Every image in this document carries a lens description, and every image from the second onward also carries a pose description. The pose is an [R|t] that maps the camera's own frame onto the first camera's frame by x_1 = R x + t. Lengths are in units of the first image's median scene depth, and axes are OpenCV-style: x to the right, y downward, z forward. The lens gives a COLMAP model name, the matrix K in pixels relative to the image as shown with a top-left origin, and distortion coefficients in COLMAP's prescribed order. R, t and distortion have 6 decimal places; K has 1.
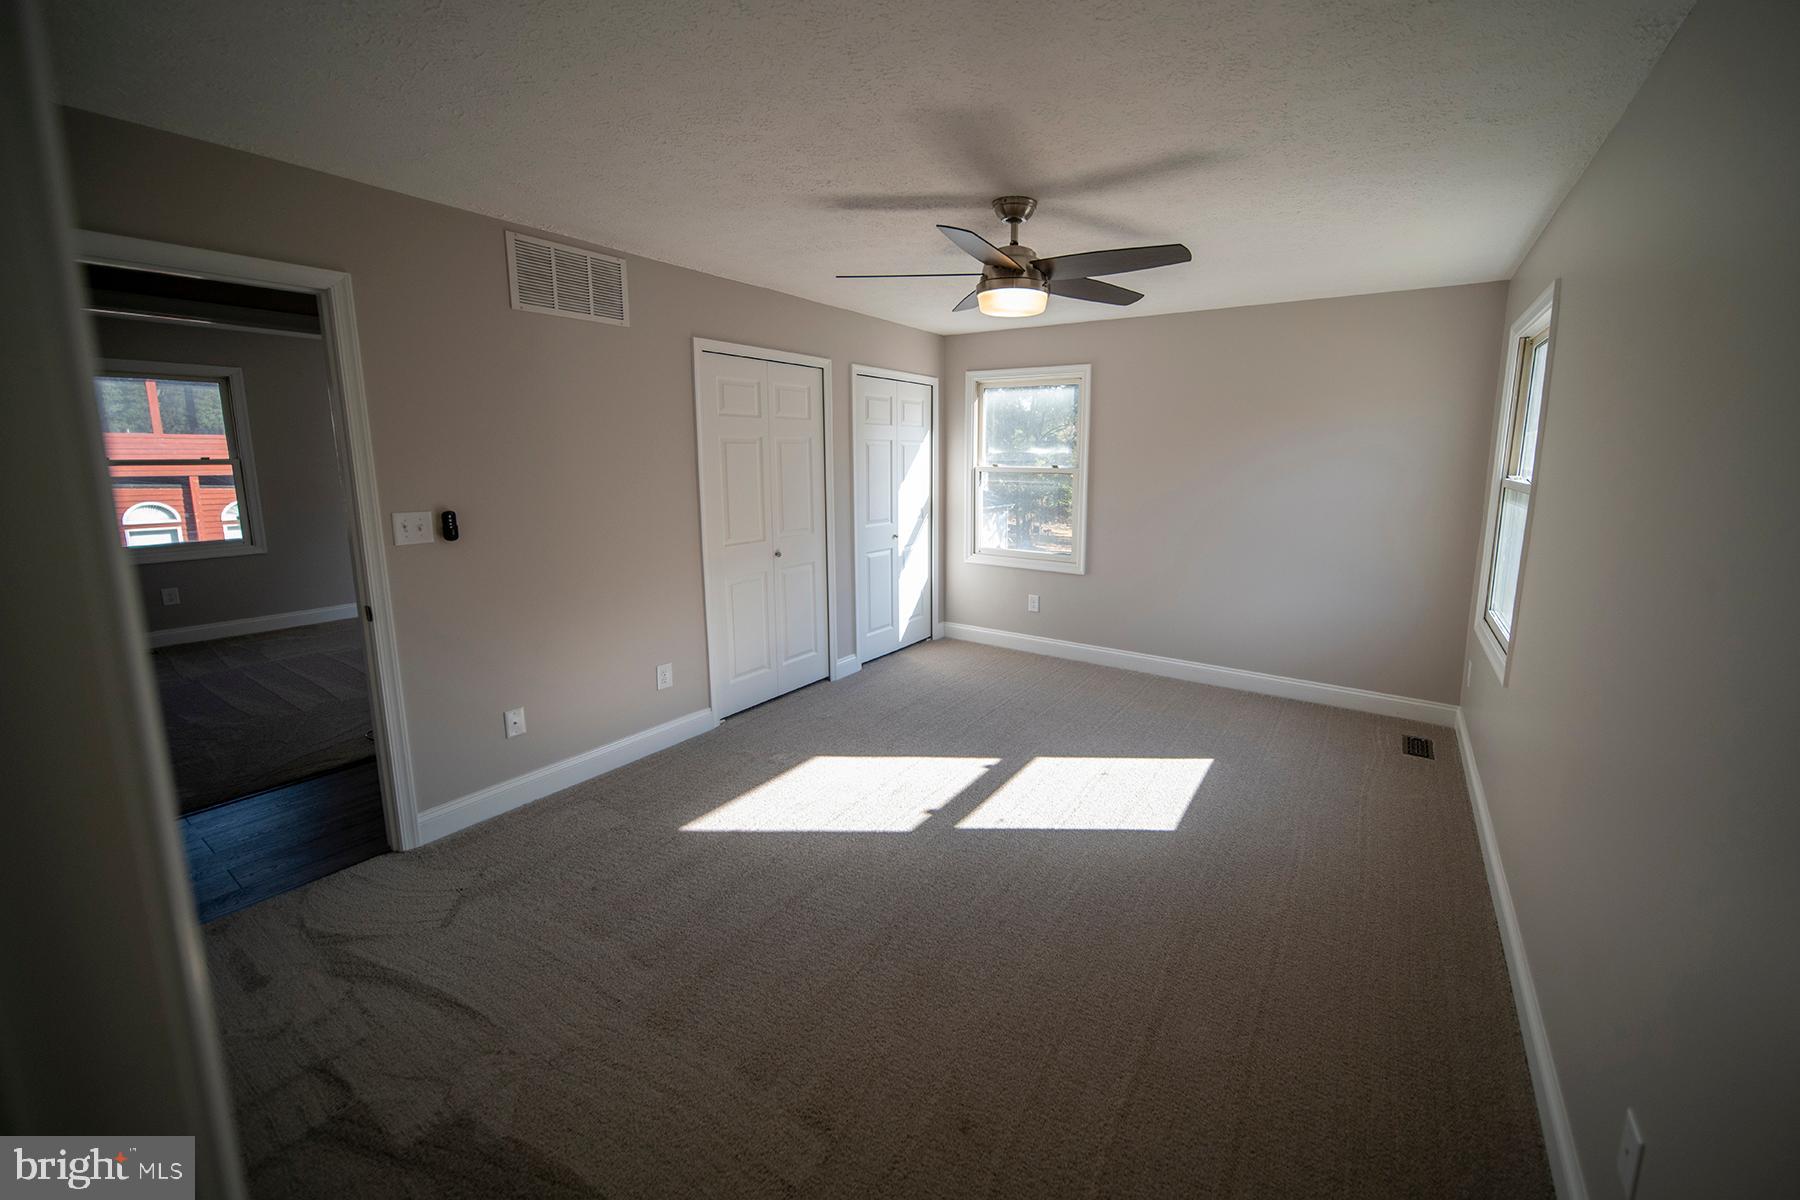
lens RADIAL K [[636.8, 0, 937.6], [0, 636.8, 547.5], [0, 0, 1]] dist [-0.005256, -0.000672]
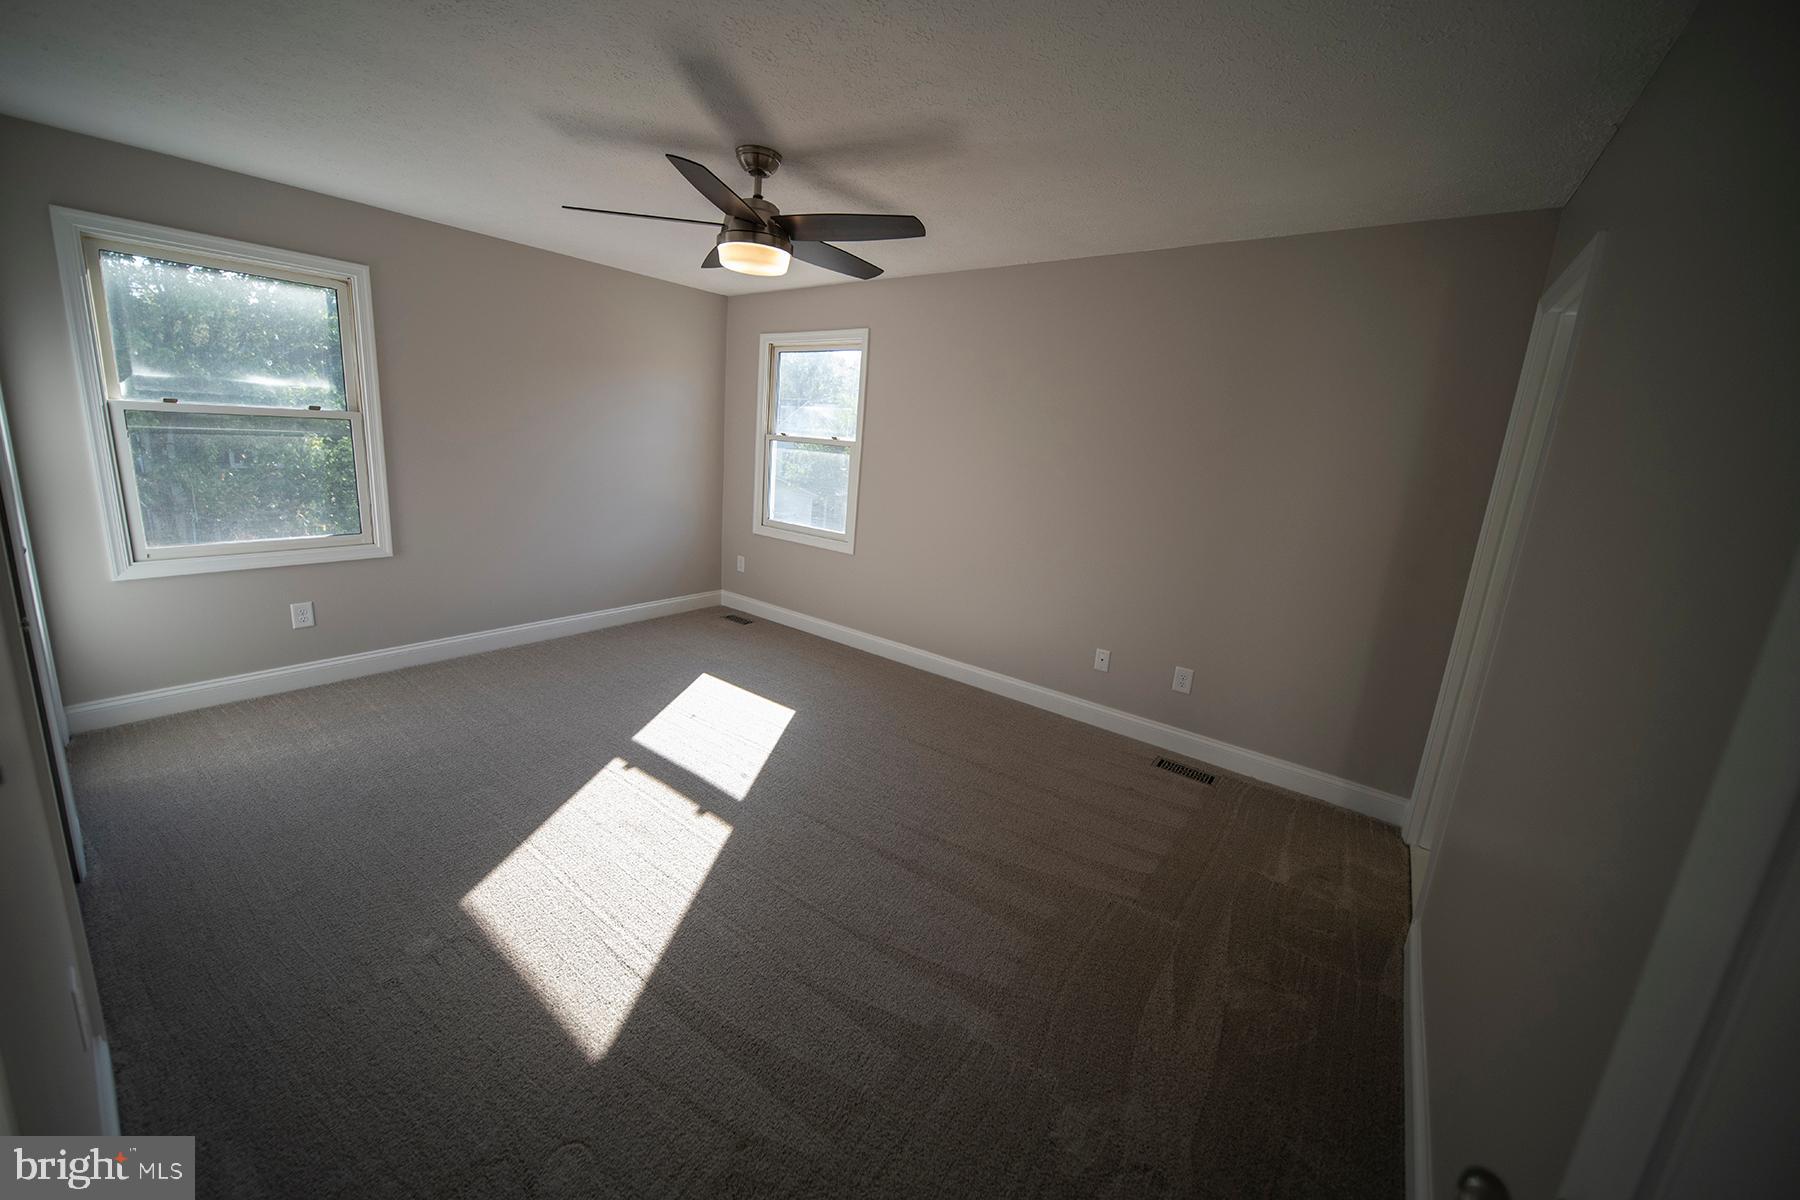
lens RADIAL K [[636.8, 0, 870.4], [0, 636.8, 566.7], [0, 0, 1]] dist [-0.005256, -0.000672]
pose [[0.143444, -0.205831, 0.968017, -0.417939], [0.082235, 0.977229, 0.195604, -0.045614], [-0.986236, 0.051547, 0.157104, 0.319725]]
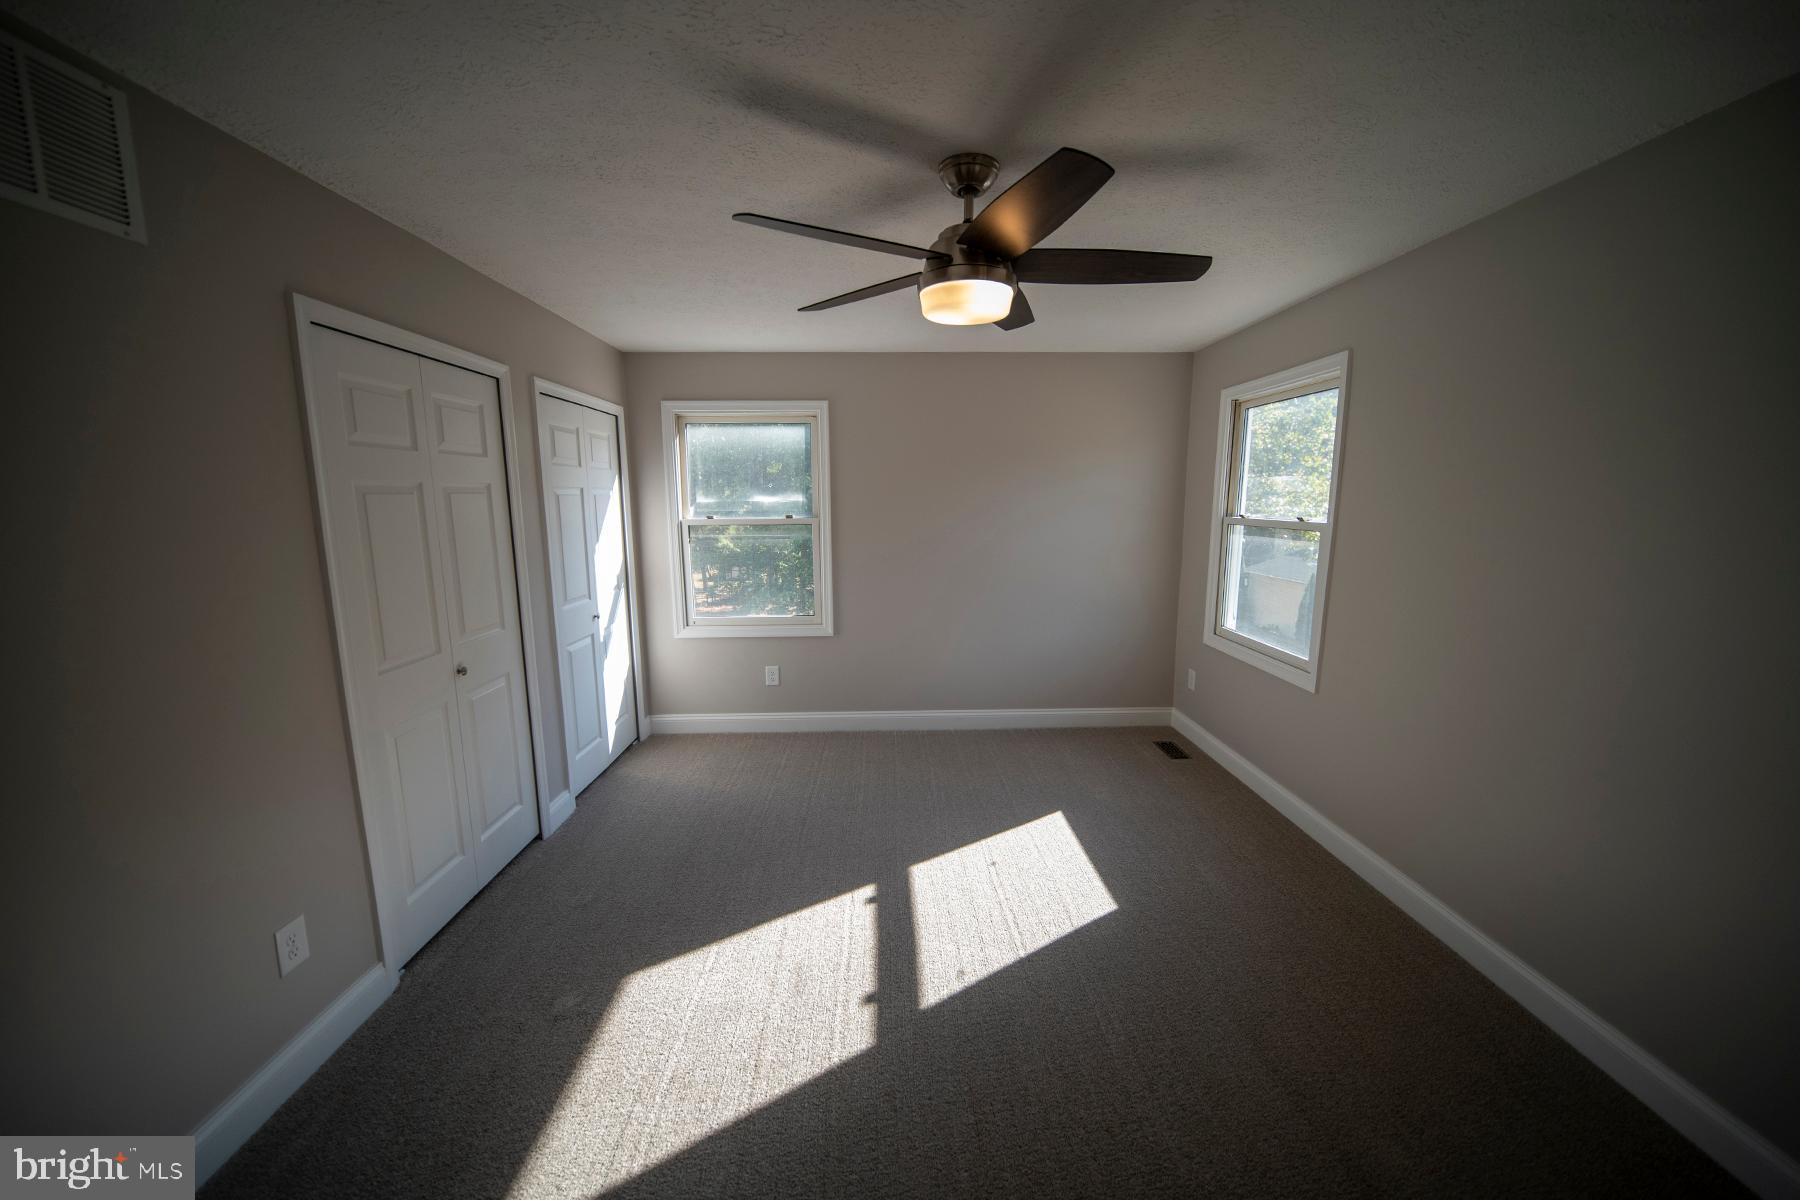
lens RADIAL K [[636.8, 0, 891.1], [0, 636.8, 596.7], [0, 0, 1]] dist [-0.005256, -0.000672]
pose [[0.837180, -0.097248, 0.538213, -0.179040], [0.094666, 0.994978, 0.032529, -0.033617], [-0.538673, 0.023718, 0.842181, 0.194418]]
